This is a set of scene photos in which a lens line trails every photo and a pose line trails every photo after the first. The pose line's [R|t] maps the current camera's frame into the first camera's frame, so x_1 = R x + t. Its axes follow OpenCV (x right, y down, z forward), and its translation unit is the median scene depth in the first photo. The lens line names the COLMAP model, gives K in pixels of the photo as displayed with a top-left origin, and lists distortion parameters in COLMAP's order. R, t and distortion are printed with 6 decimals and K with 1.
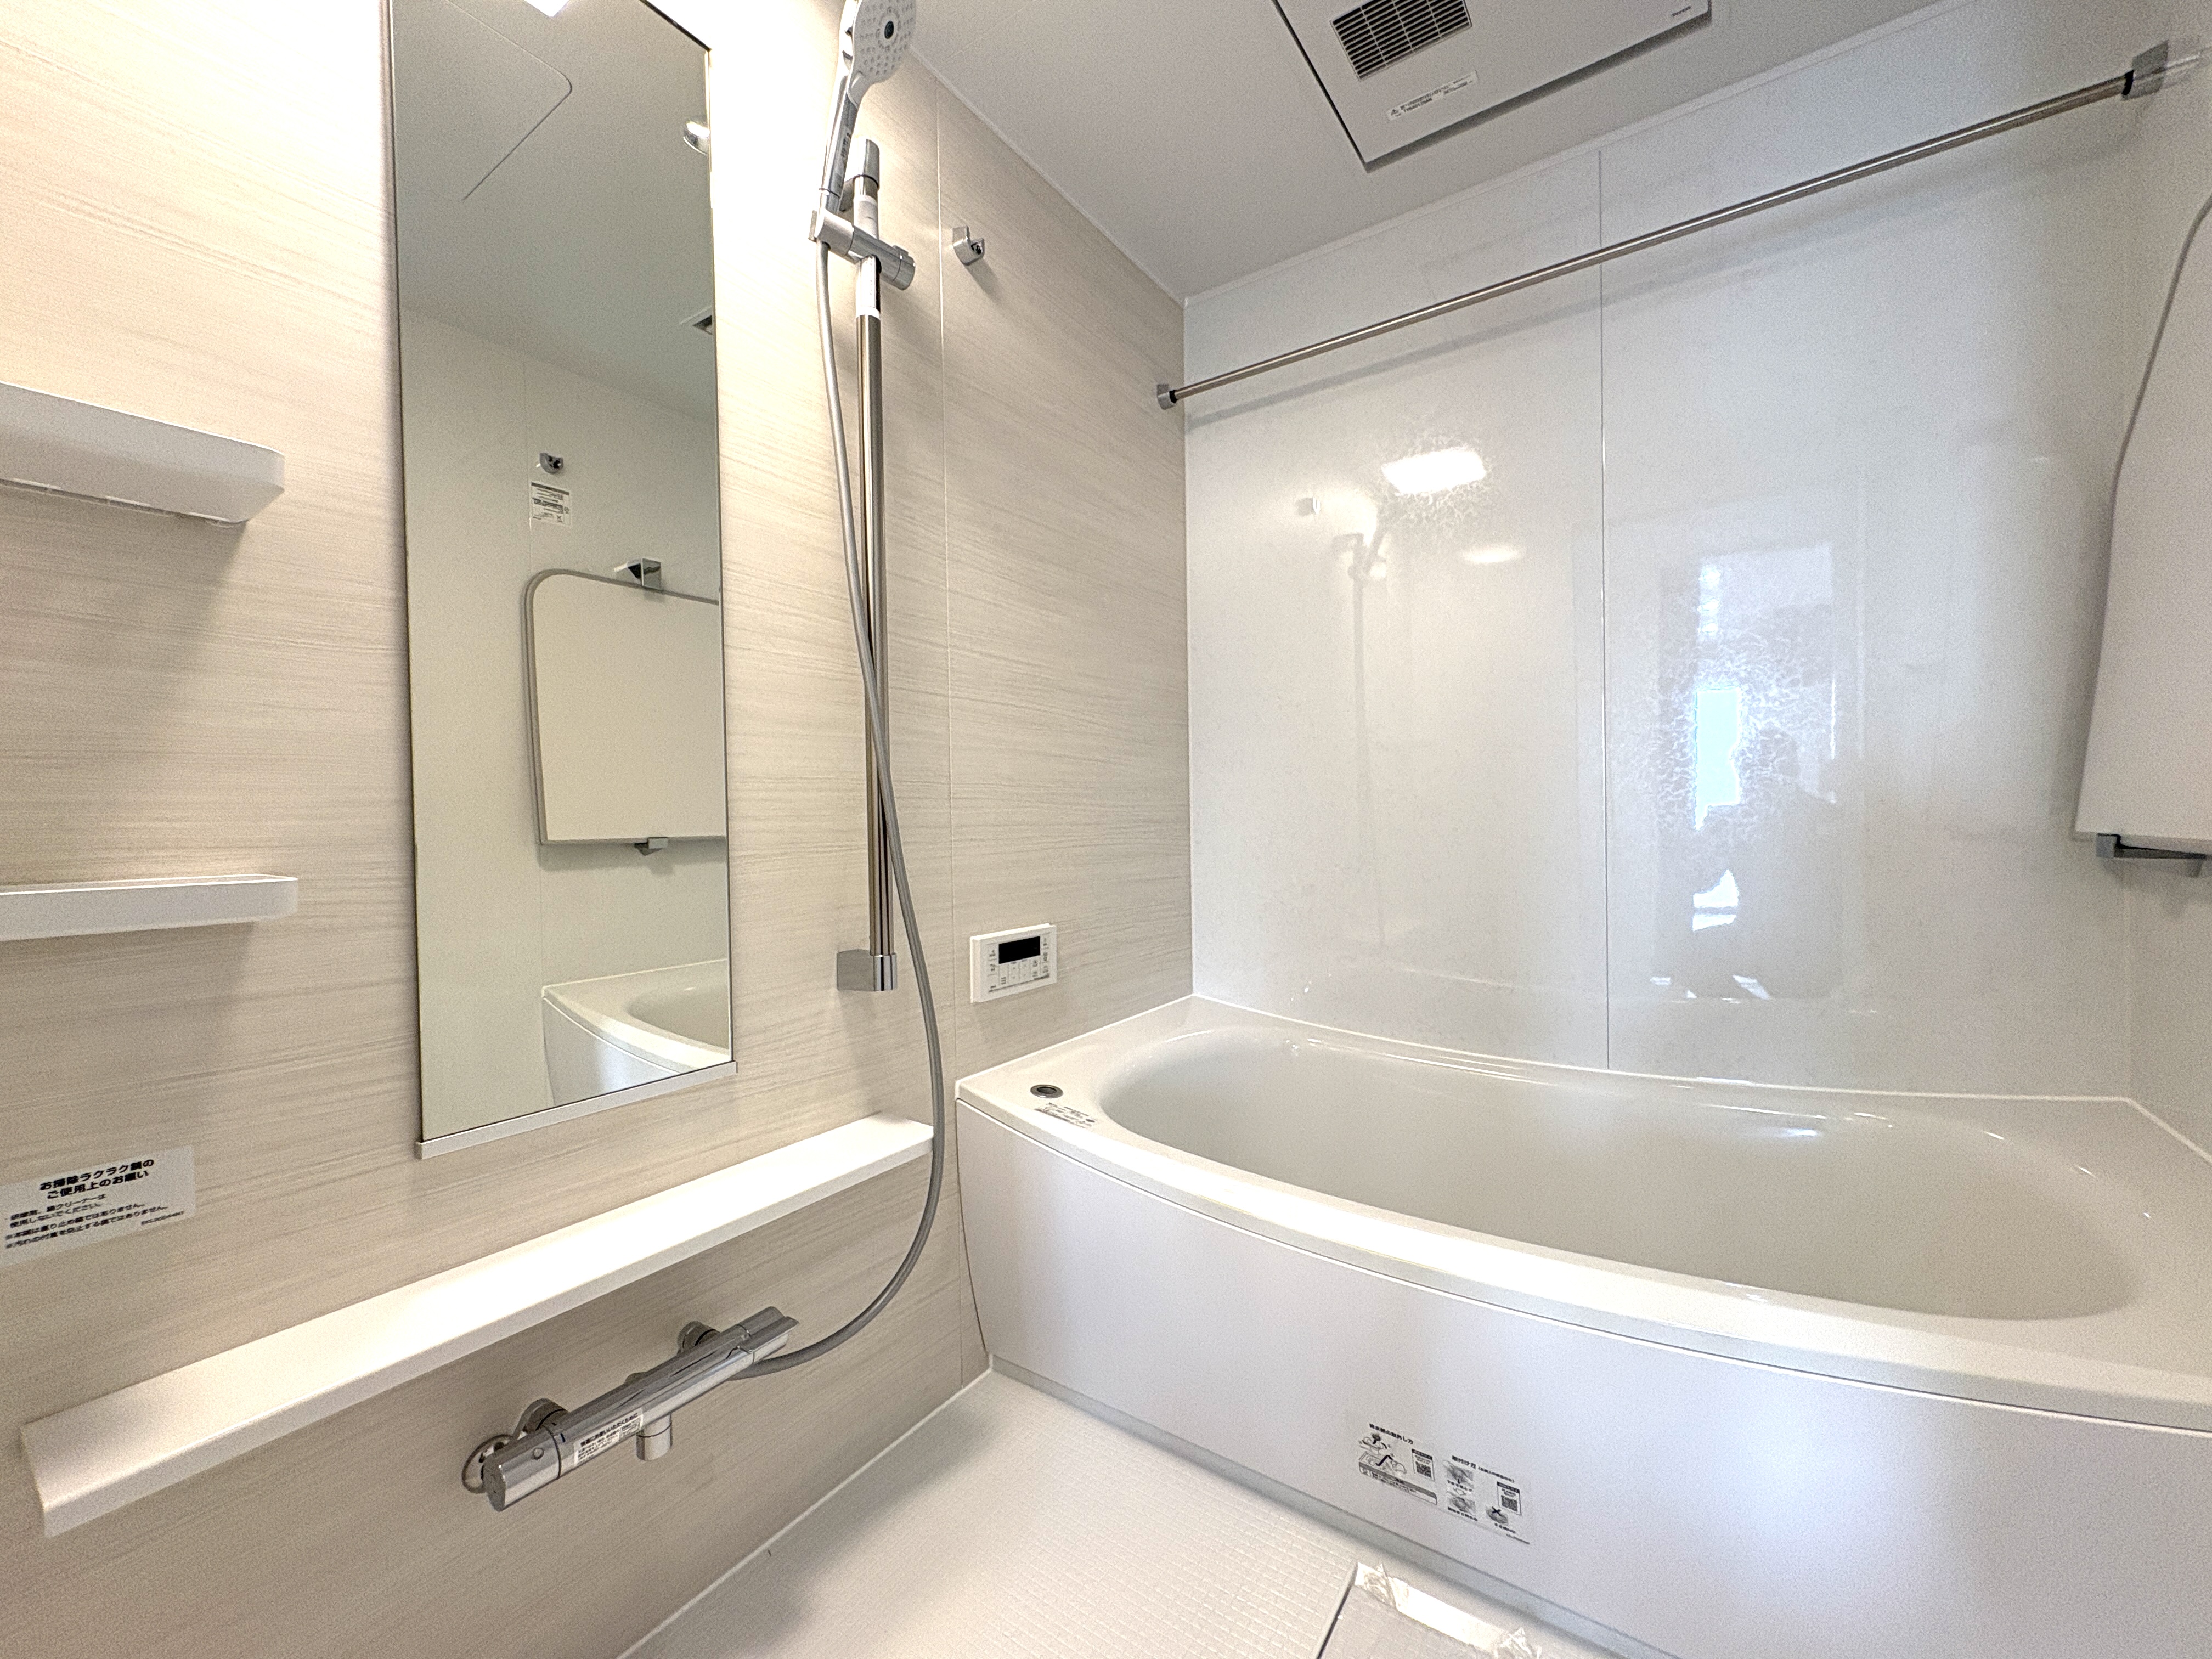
lens RADIAL K [[886.3, 0, 1102.3], [0, 886.3, 825.7], [0, 0, 1]] dist [-0.001819, 0.000334]
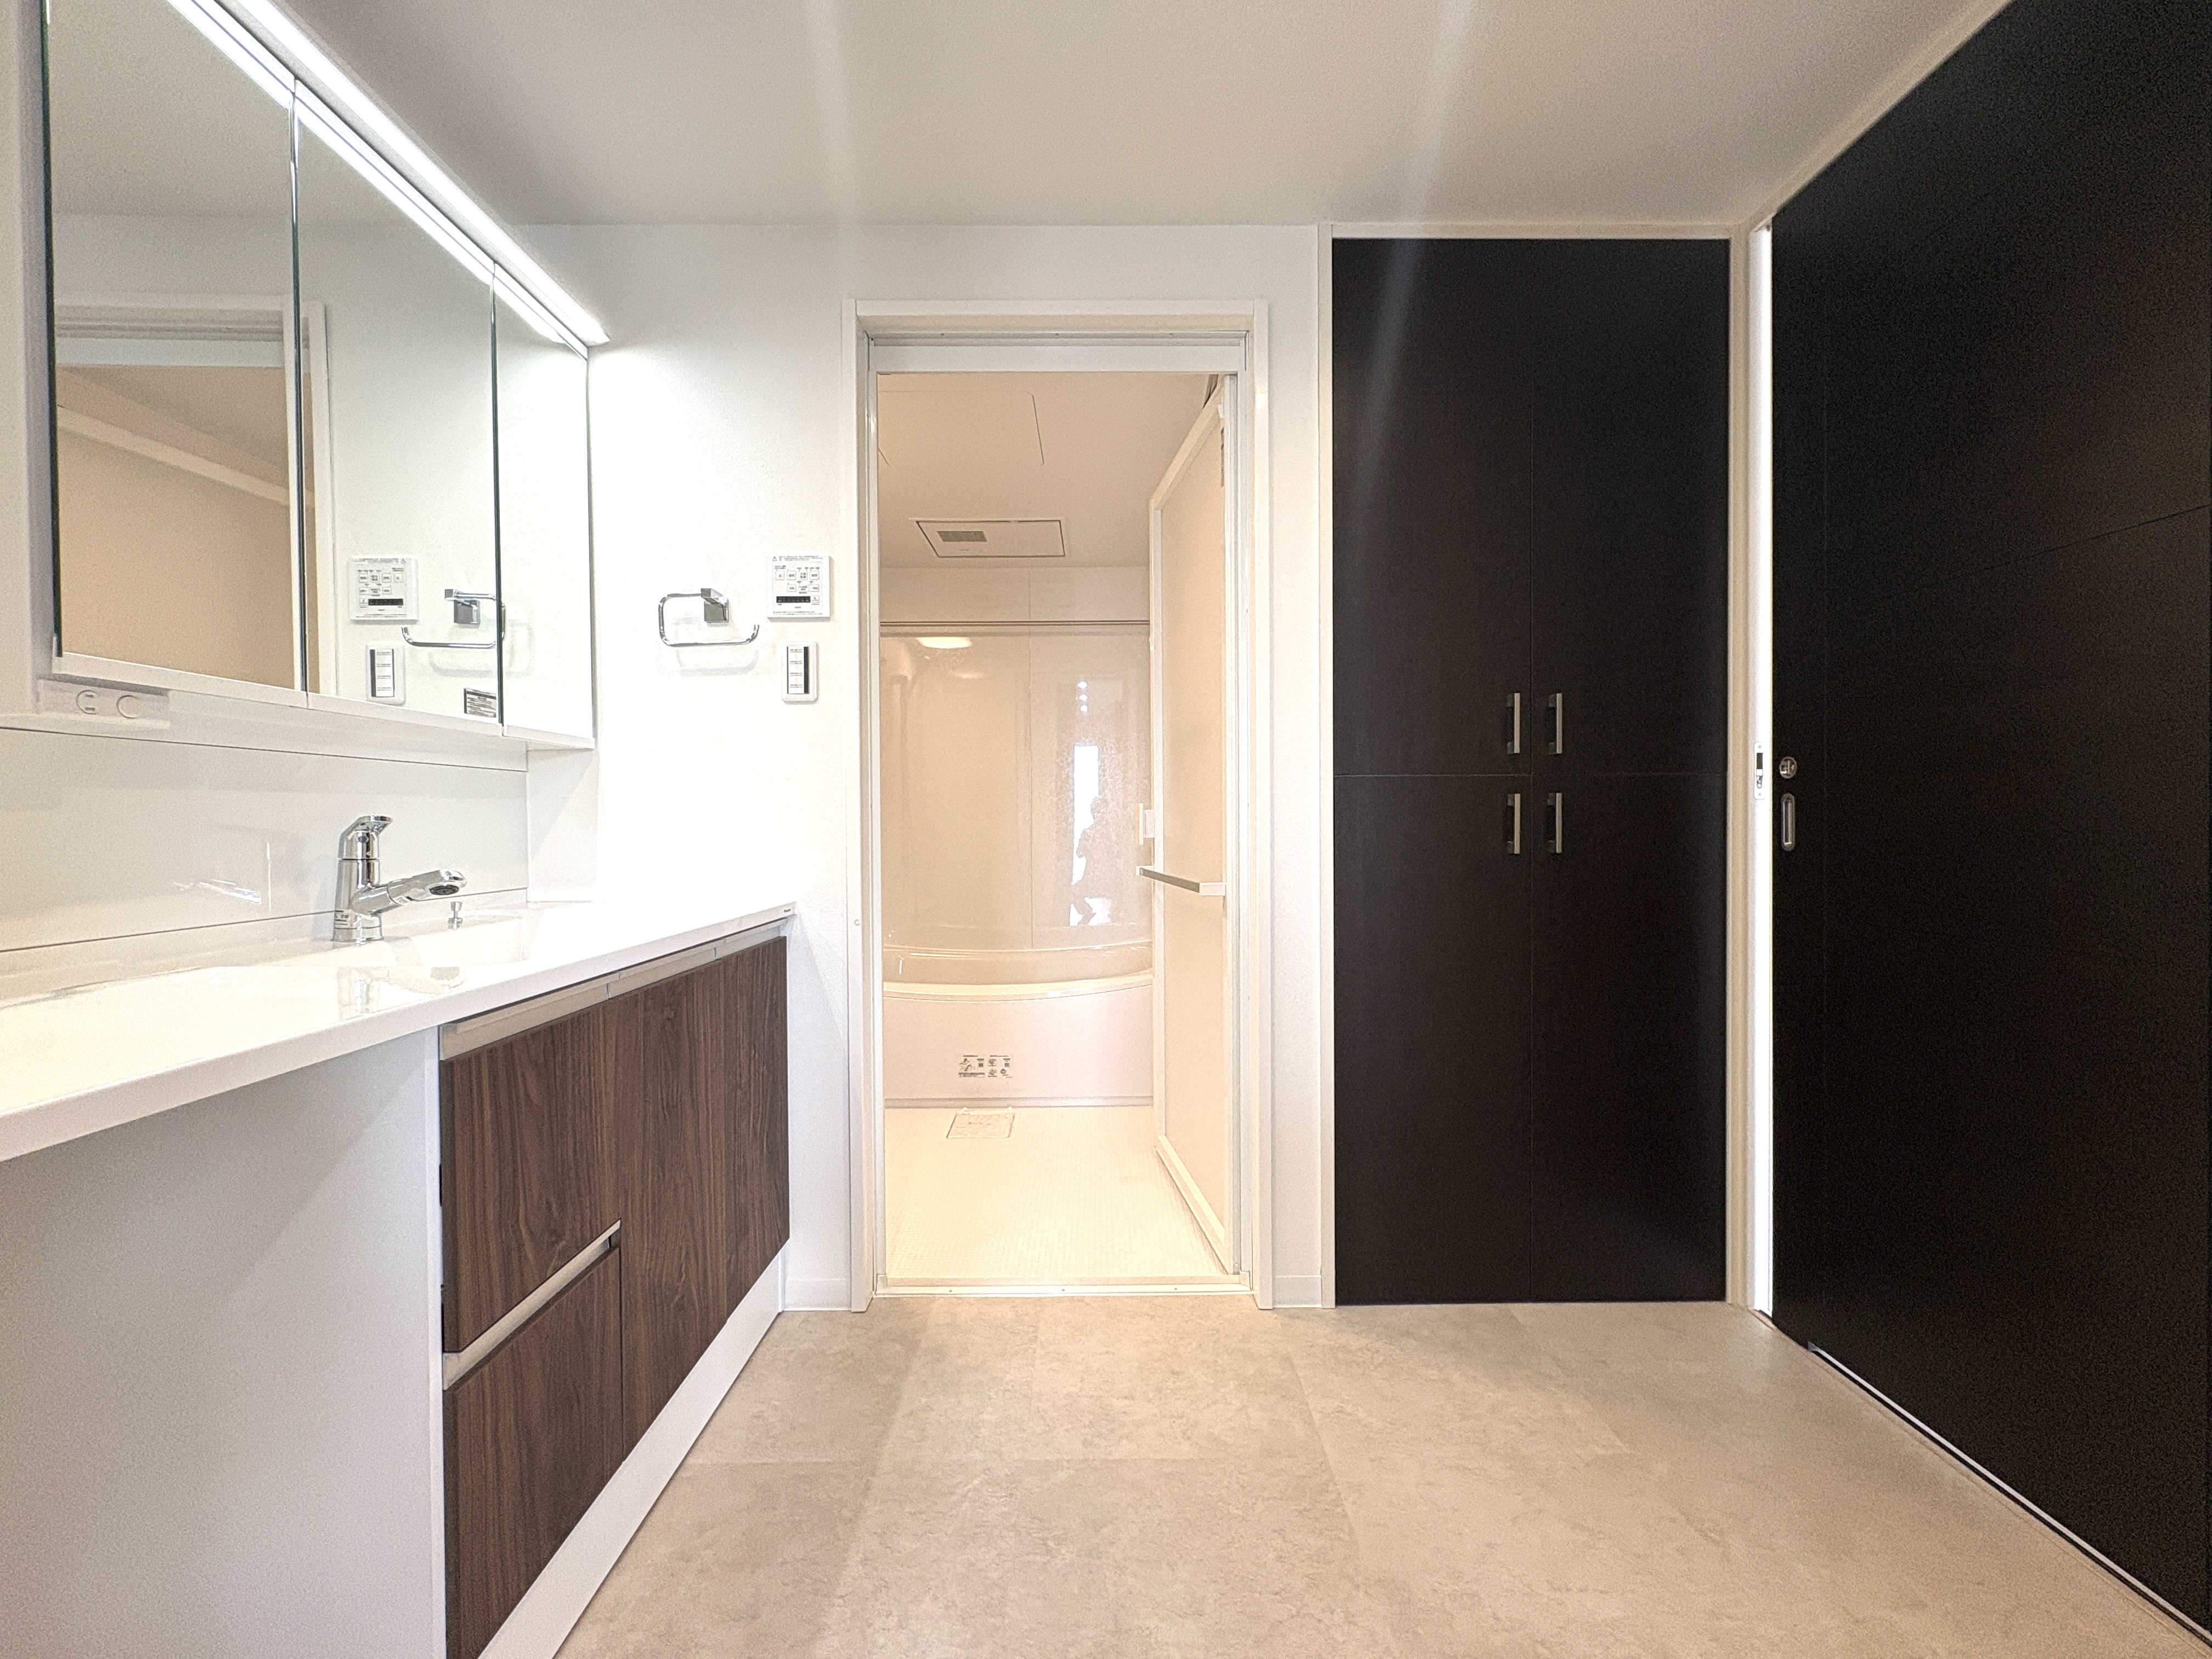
lens RADIAL K [[876.2, 0, 1103.4], [0, 876.2, 827.4], [0, 0, 1]] dist [-0.000128, -0.000437]
pose [[0.818085, 0.006742, 0.575057, -0.841477], [-0.000550, 0.999940, -0.010941, -0.041741], [-0.575096, 0.008634, 0.818040, -1.397619]]
